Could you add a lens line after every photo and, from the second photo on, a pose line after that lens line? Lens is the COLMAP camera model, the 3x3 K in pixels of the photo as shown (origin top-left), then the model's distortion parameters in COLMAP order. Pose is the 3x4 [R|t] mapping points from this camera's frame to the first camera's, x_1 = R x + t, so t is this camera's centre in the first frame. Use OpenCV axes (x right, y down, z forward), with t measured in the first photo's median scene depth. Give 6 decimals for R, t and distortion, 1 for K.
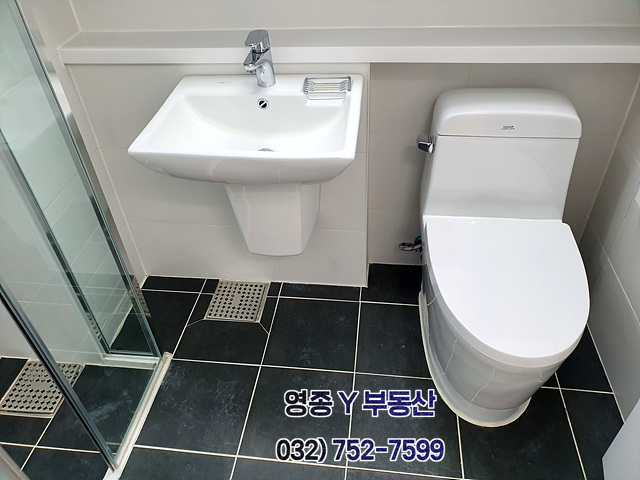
lens RADIAL K [[492.5, 0, 319.8], [0, 492.5, 243.0], [0, 0, 1]] dist [0.014191, 0.008319]
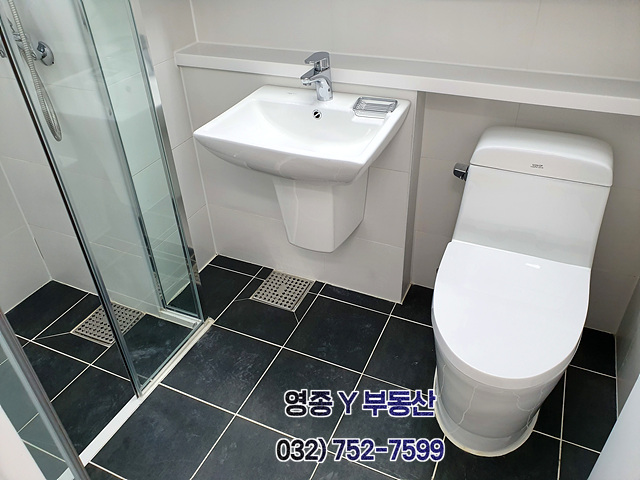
lens RADIAL K [[492.5, 0, 319.4], [0, 492.5, 236.8], [0, 0, 1]] dist [0.014191, 0.008319]
pose [[0.954637, 0.184896, -0.233413, 0.189942], [-0.202106, 0.977988, -0.051891, 0.051968], [0.218681, 0.096712, 0.970992, -0.085341]]
